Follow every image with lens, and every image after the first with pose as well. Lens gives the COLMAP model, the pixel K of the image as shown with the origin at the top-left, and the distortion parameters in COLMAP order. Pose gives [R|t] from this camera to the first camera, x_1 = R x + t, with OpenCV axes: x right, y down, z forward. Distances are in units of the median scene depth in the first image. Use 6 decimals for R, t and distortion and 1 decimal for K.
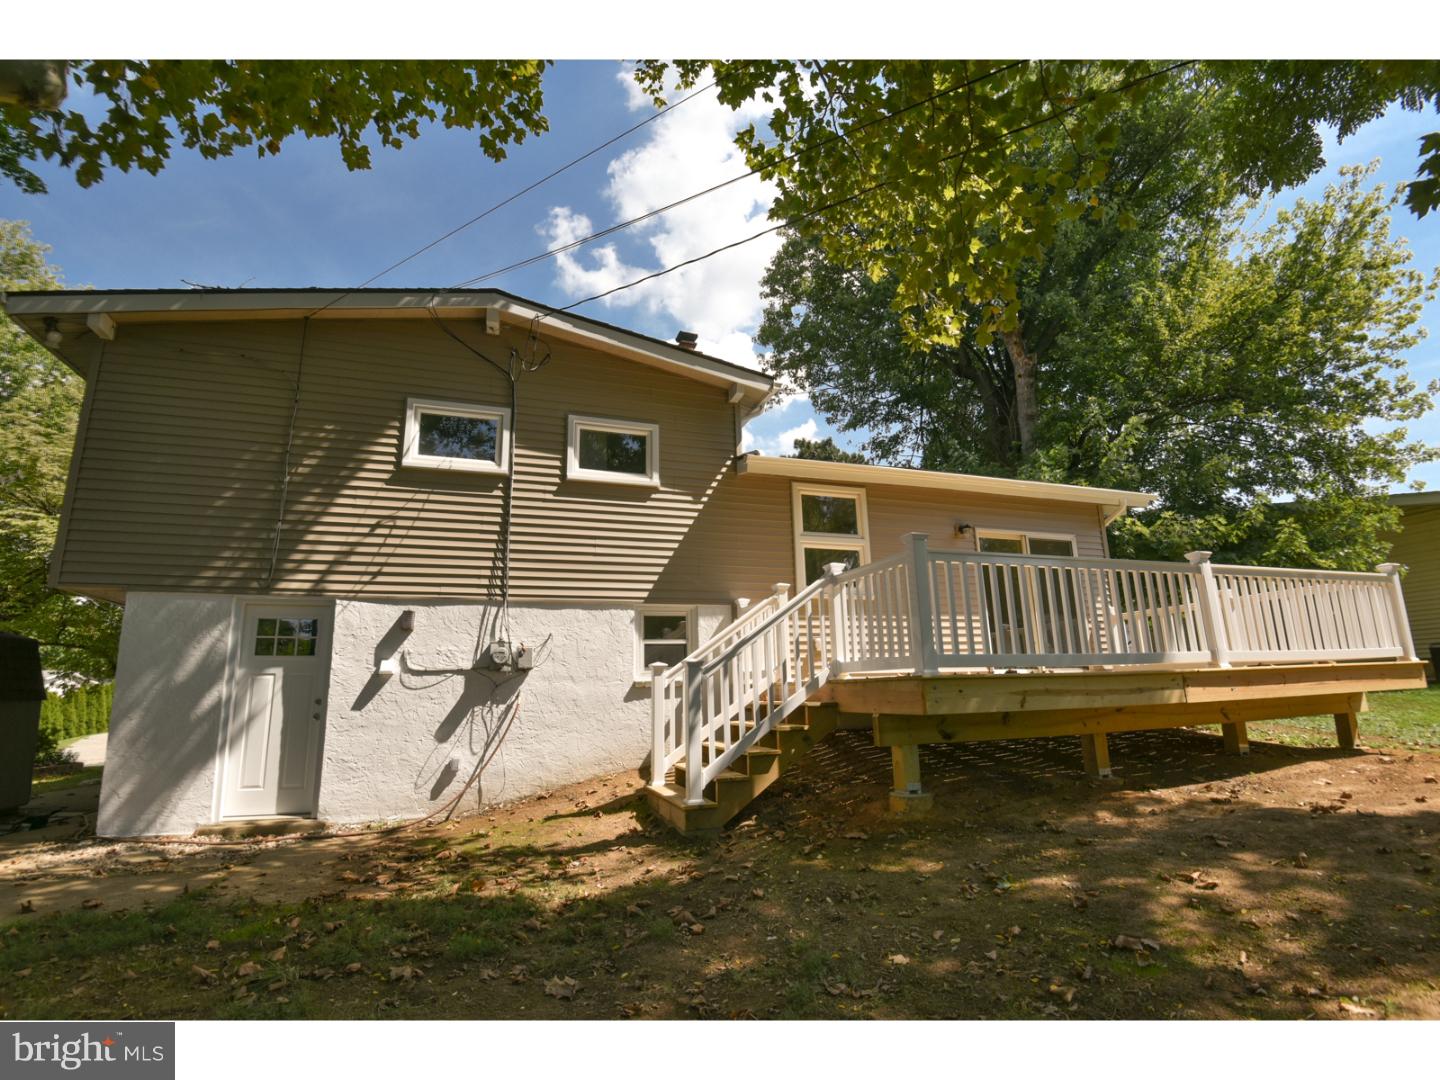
lens RADIAL K [[669.1, 0, 720.0], [0, 669.1, 540.0], [0, 0, 1]] dist [-0.039741, 0.000058]
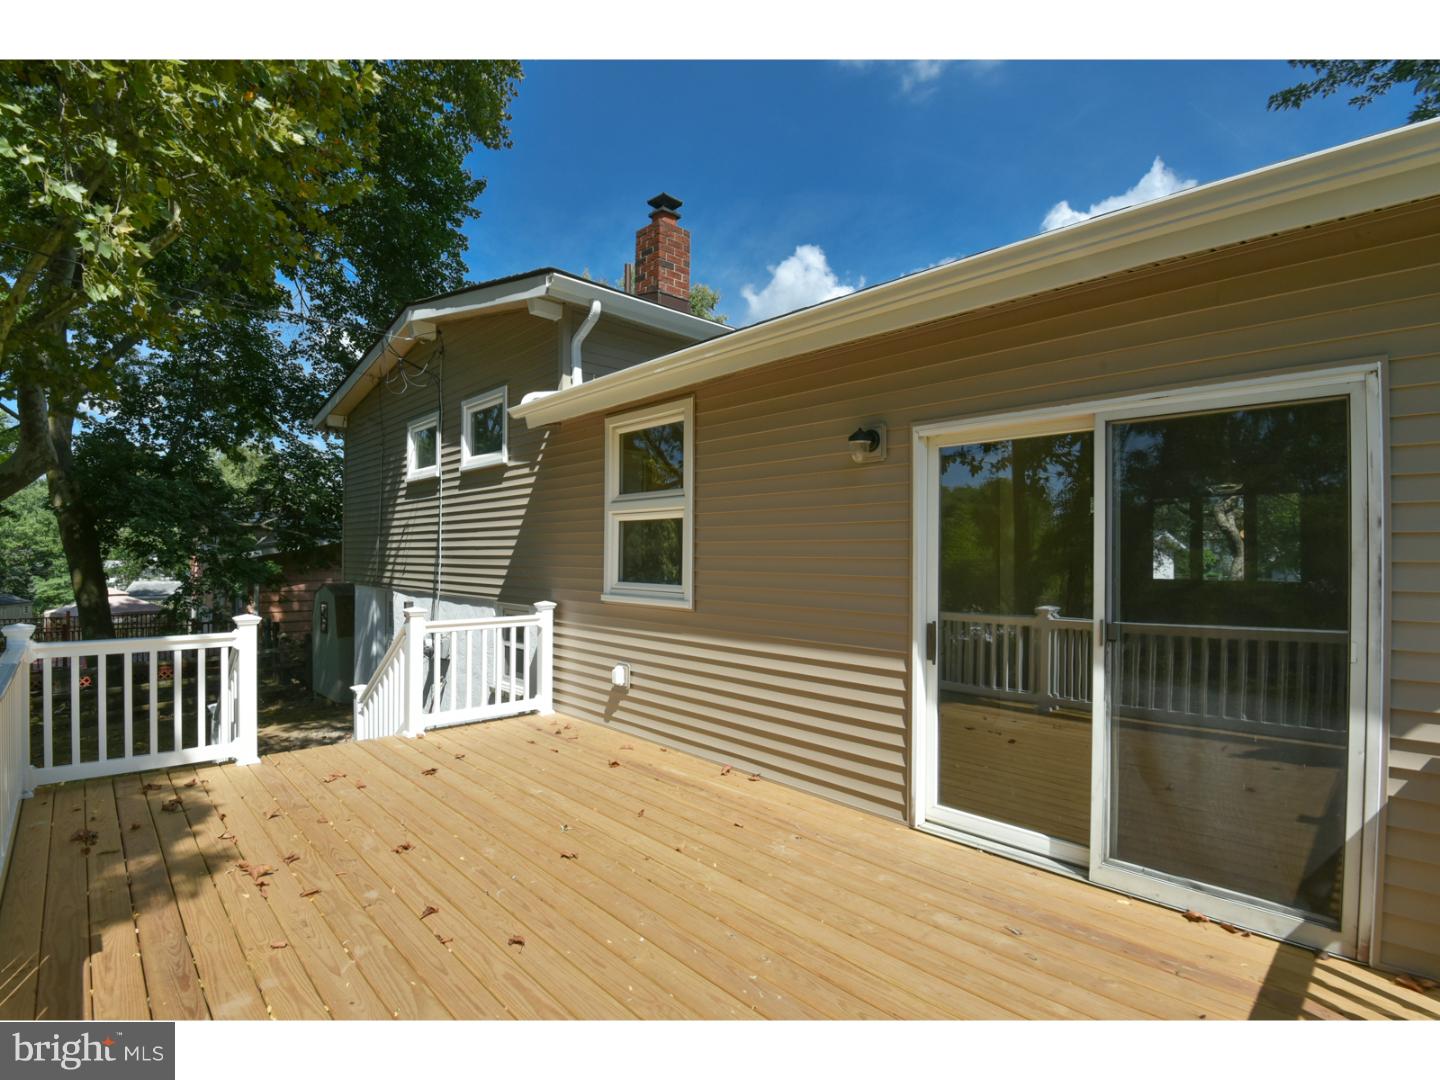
lens RADIAL K [[700.8, 0, 720.0], [0, 700.8, 540.0], [0, 0, 1]] dist [-0.029277, 0.000370]
pose [[0.408034, 0.002720, -0.912963, 0.850956], [0.180042, 0.980118, 0.083387, -0.010006], [0.895038, -0.198397, 0.399432, 0.901193]]
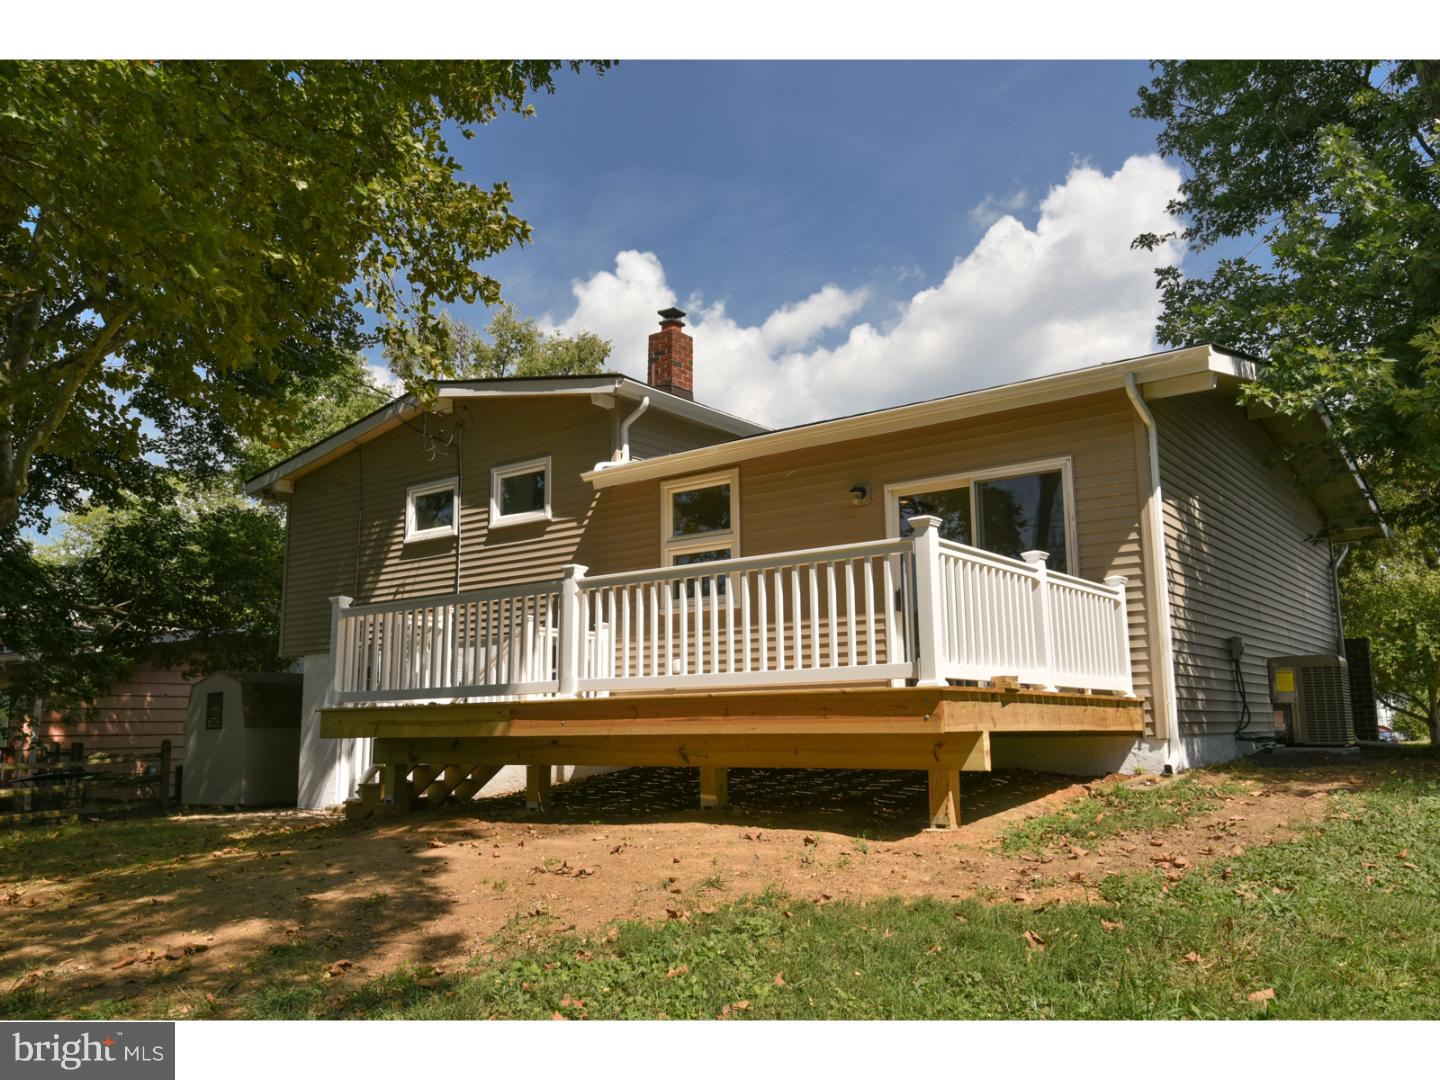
lens RADIAL K [[1123.5, 0, 720.0], [0, 1123.5, 540.0], [0, 0, 1]] dist [0.000383, 0.000272]
pose [[0.553927, -0.124139, -0.823258, 1.514533], [0.182157, 0.982935, -0.025653, 0.044677], [0.812394, -0.135752, 0.567087, 0.240509]]
